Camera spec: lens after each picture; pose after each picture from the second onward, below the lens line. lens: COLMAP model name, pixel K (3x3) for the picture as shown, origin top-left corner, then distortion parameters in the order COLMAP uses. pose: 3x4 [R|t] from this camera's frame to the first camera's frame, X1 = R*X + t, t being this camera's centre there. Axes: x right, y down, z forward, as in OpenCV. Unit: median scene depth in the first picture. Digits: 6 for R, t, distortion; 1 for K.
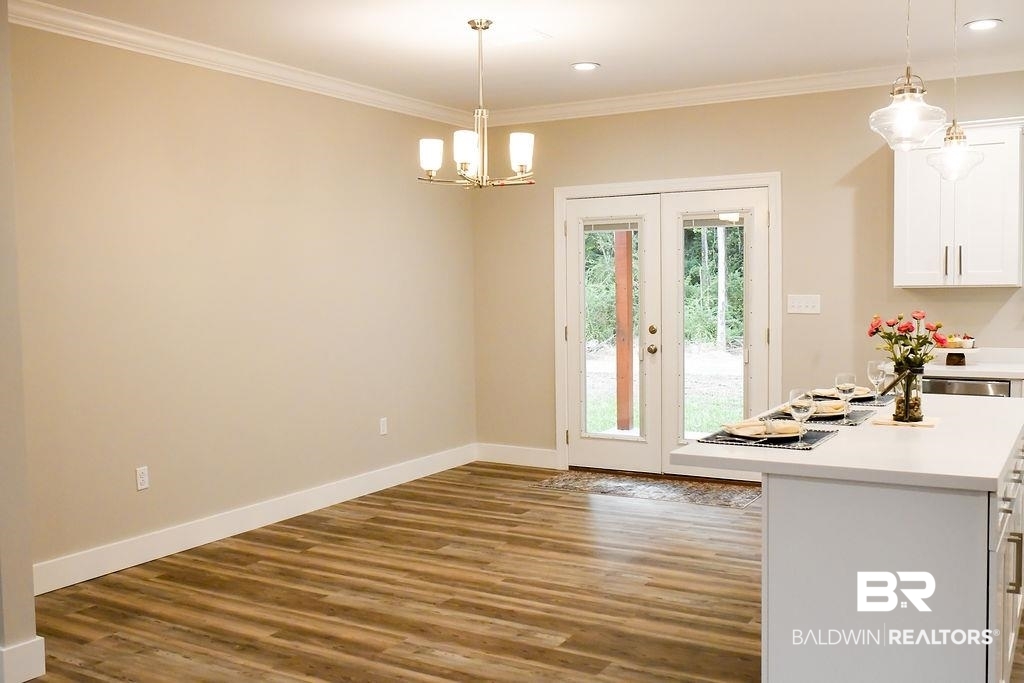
lens RADIAL K [[962.5, 0, 523.7], [0, 962.5, 326.0], [0, 0, 1]] dist [-0.035401, 0.000000]
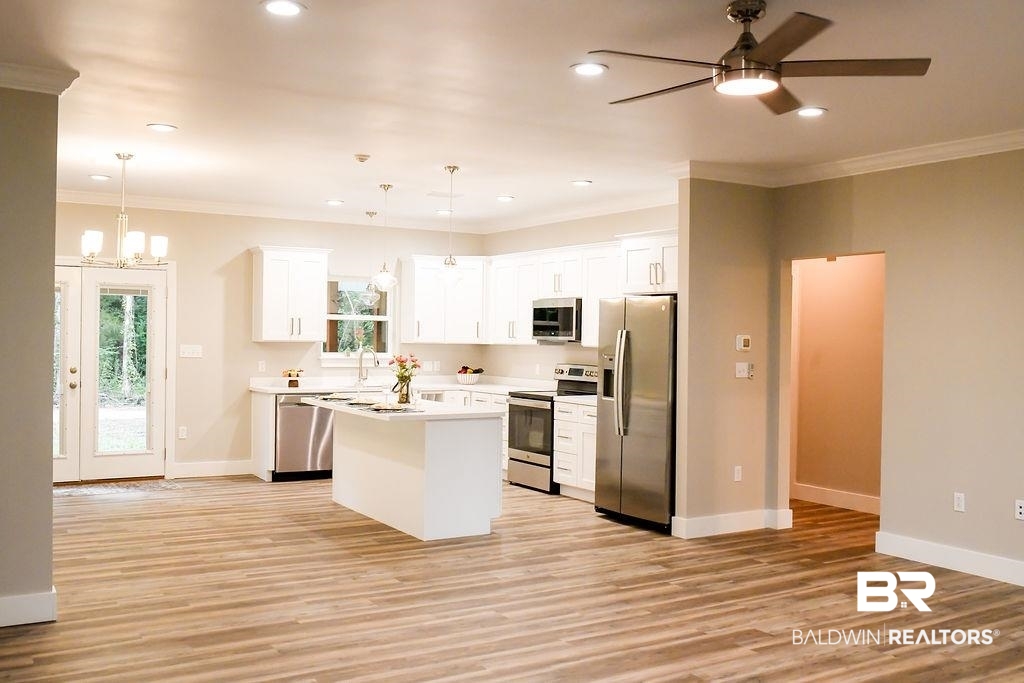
lens RADIAL K [[962.5, 0, 514.8], [0, 962.5, 343.5], [0, 0, 1]] dist [-0.035401, 0.000000]
pose [[0.473903, 0.013584, 0.880472, -0.890252], [0.018468, 0.999508, -0.025360, 0.013855], [-0.880383, 0.028279, 0.473419, -0.171179]]
